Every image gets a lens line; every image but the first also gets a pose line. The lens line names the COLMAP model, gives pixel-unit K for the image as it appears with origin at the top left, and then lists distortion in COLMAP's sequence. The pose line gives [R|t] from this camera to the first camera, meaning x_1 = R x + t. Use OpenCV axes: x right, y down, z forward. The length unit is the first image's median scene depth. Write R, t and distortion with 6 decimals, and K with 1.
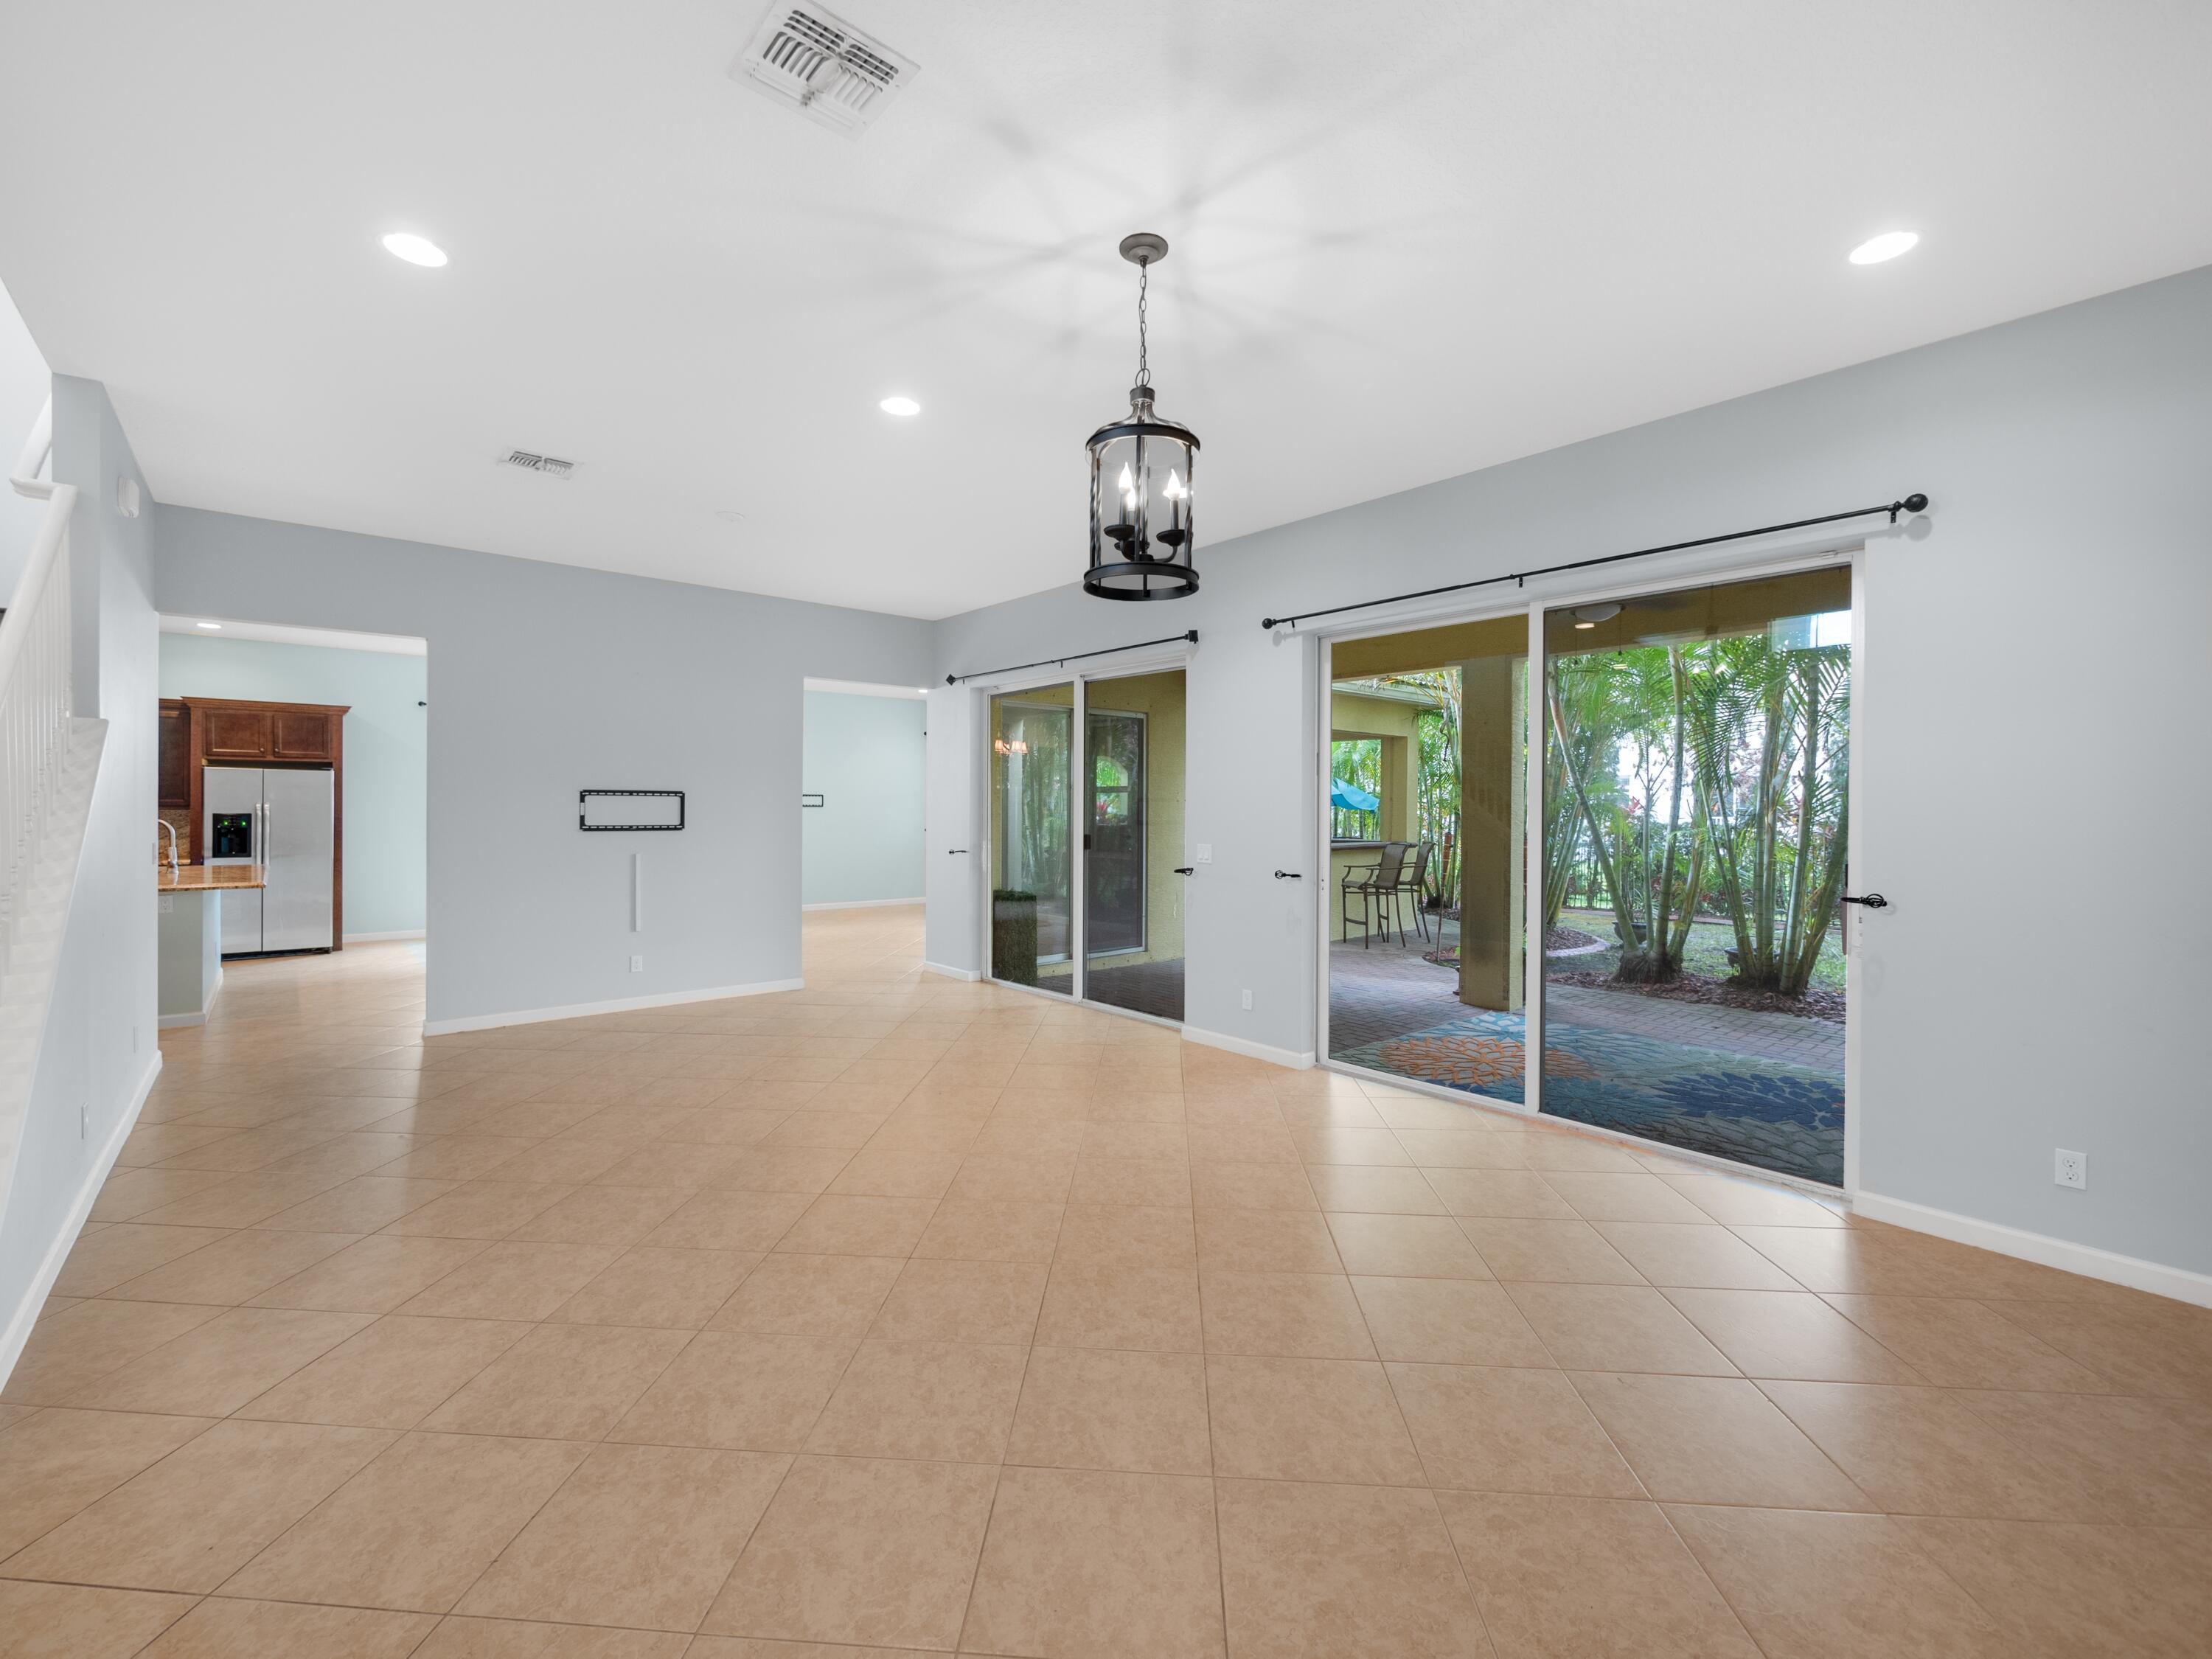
lens RADIAL K [[936.3, 0, 1090.3], [0, 936.3, 815.1], [0, 0, 1]] dist [-0.007104, 0.000600]
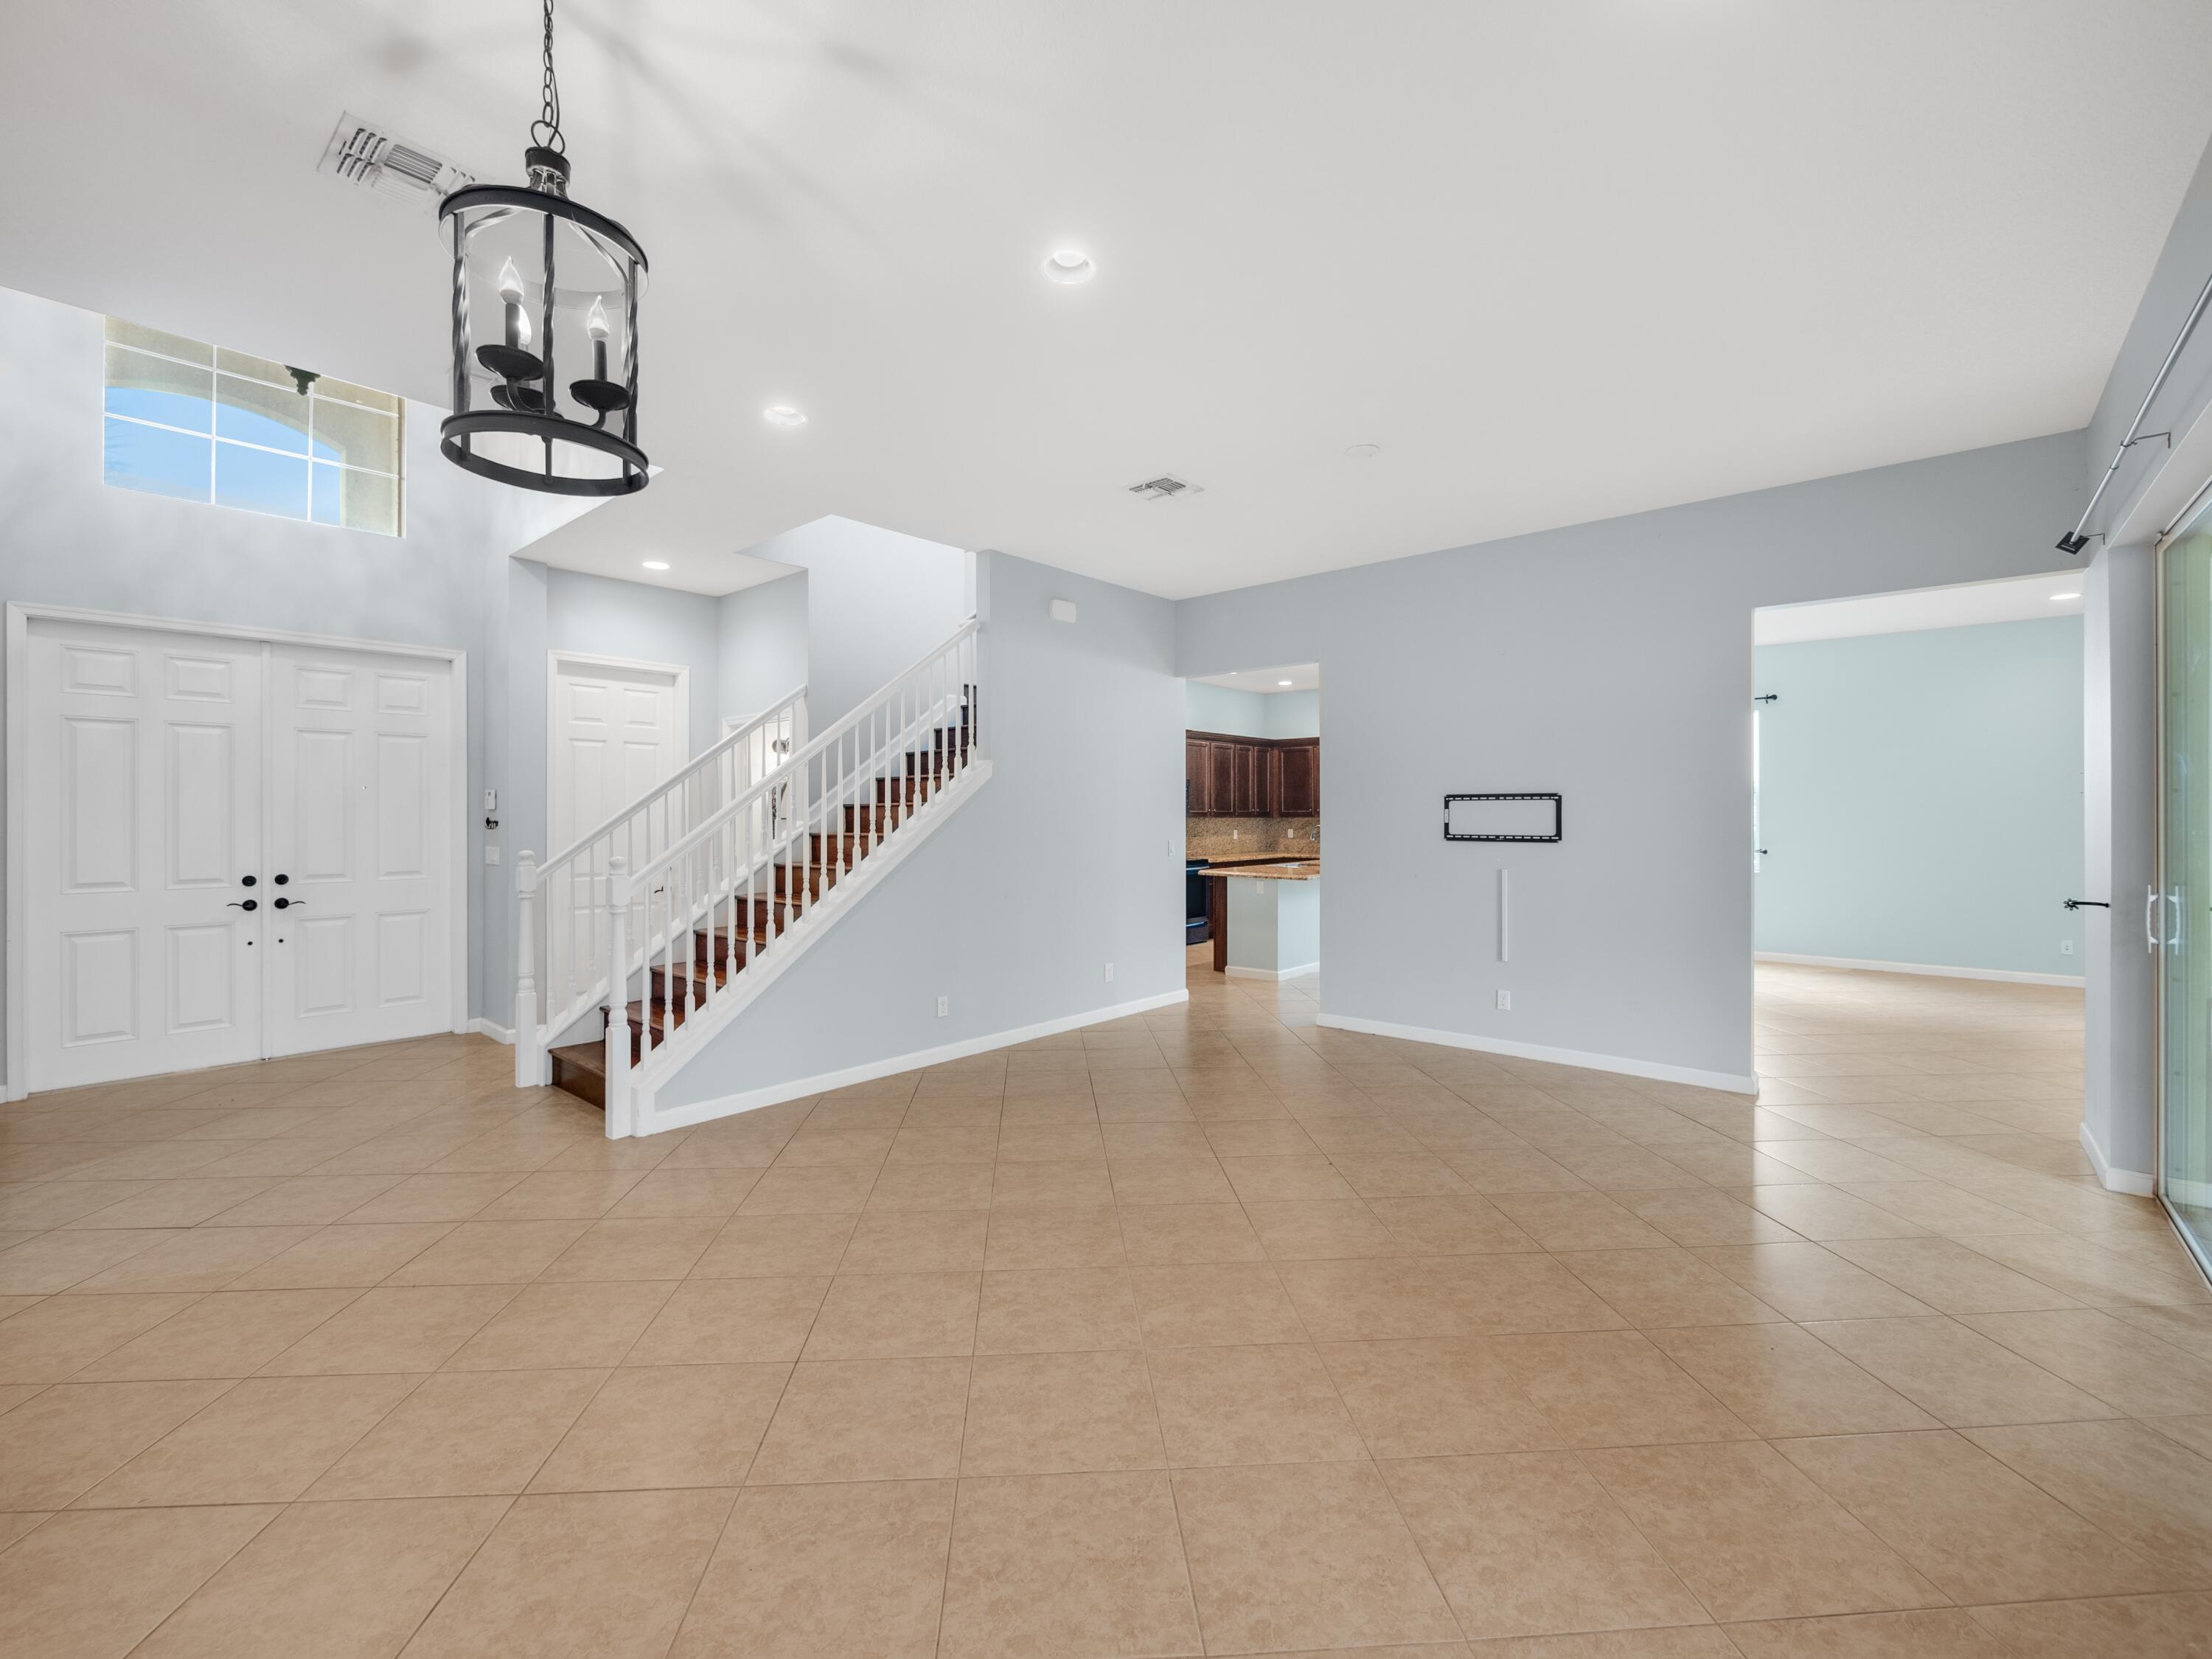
lens RADIAL K [[936.3, 0, 1102.7], [0, 936.3, 822.8], [0, 0, 1]] dist [-0.007104, 0.000600]
pose [[0.136275, 0.002965, -0.990667, 0.340586], [-0.003561, 0.999991, 0.002503, -0.001190], [0.990665, 0.003187, 0.136284, 0.601047]]
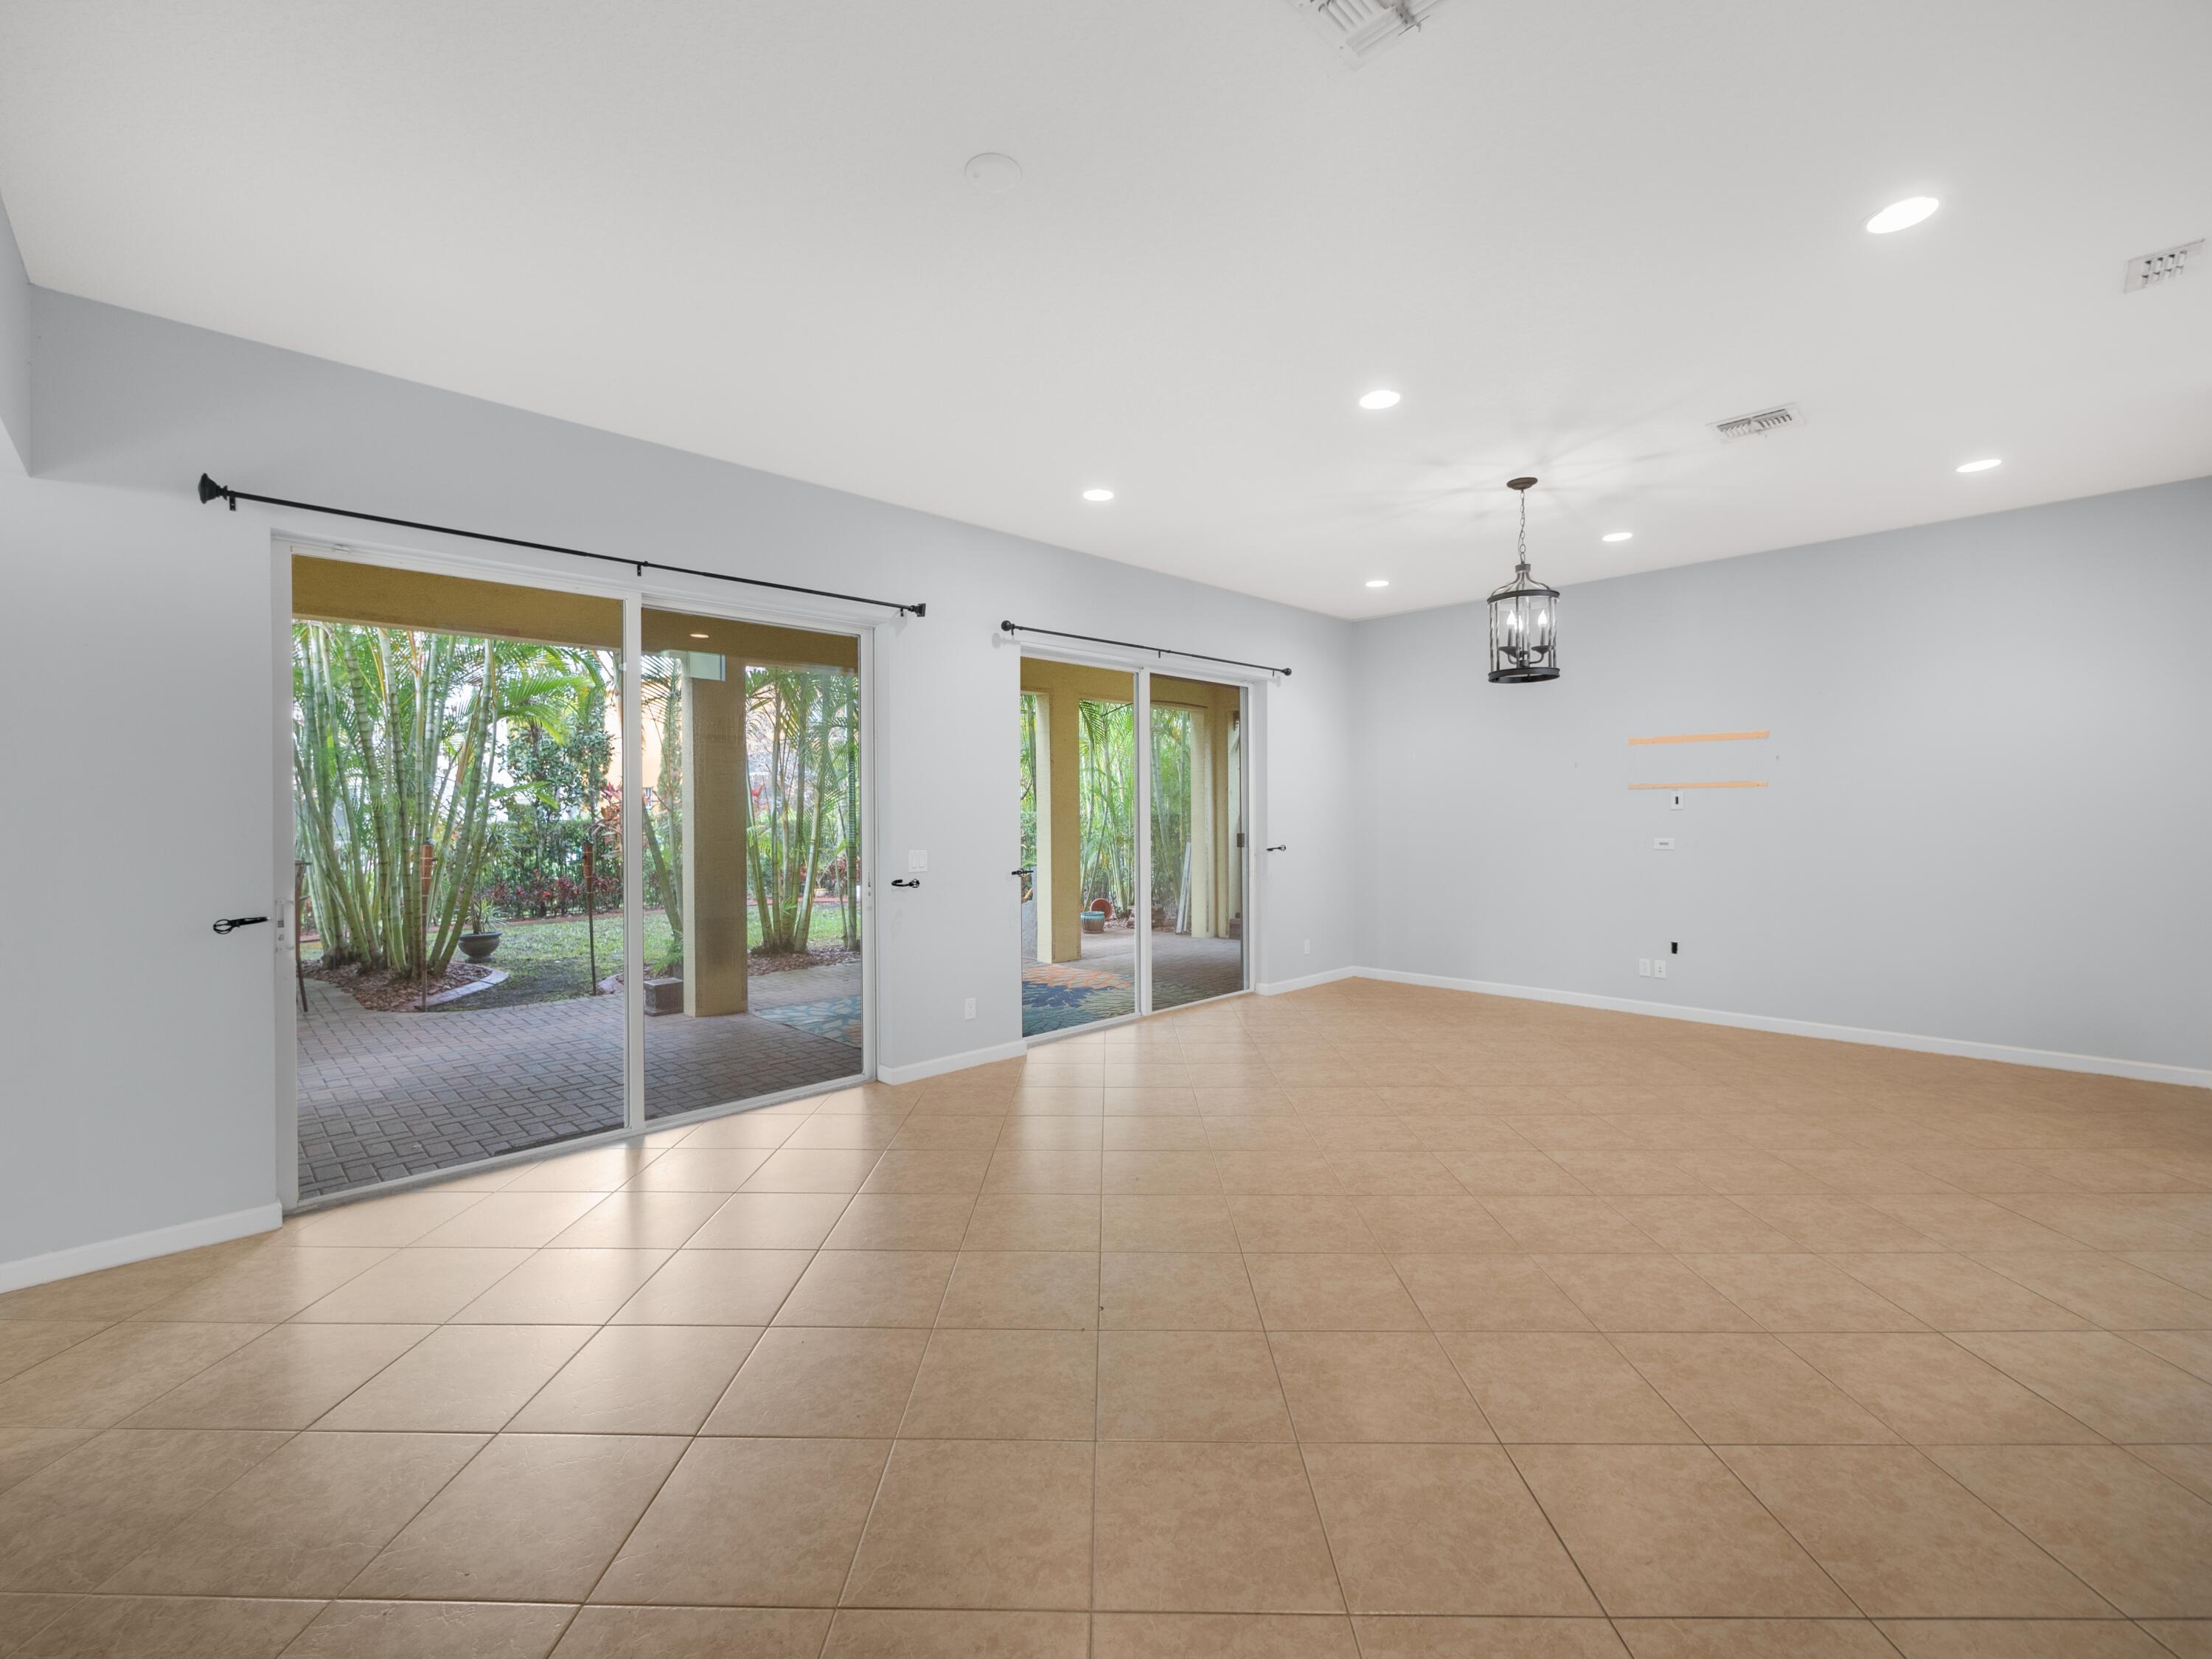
lens RADIAL K [[936.3, 0, 1107.0], [0, 936.3, 819.4], [0, 0, 1]] dist [-0.007104, 0.000600]
pose [[-0.061879, -0.014619, 0.997977, -0.758893], [0.011604, 0.999815, 0.015365, -0.009342], [-0.998016, 0.012532, -0.061697, 0.876150]]
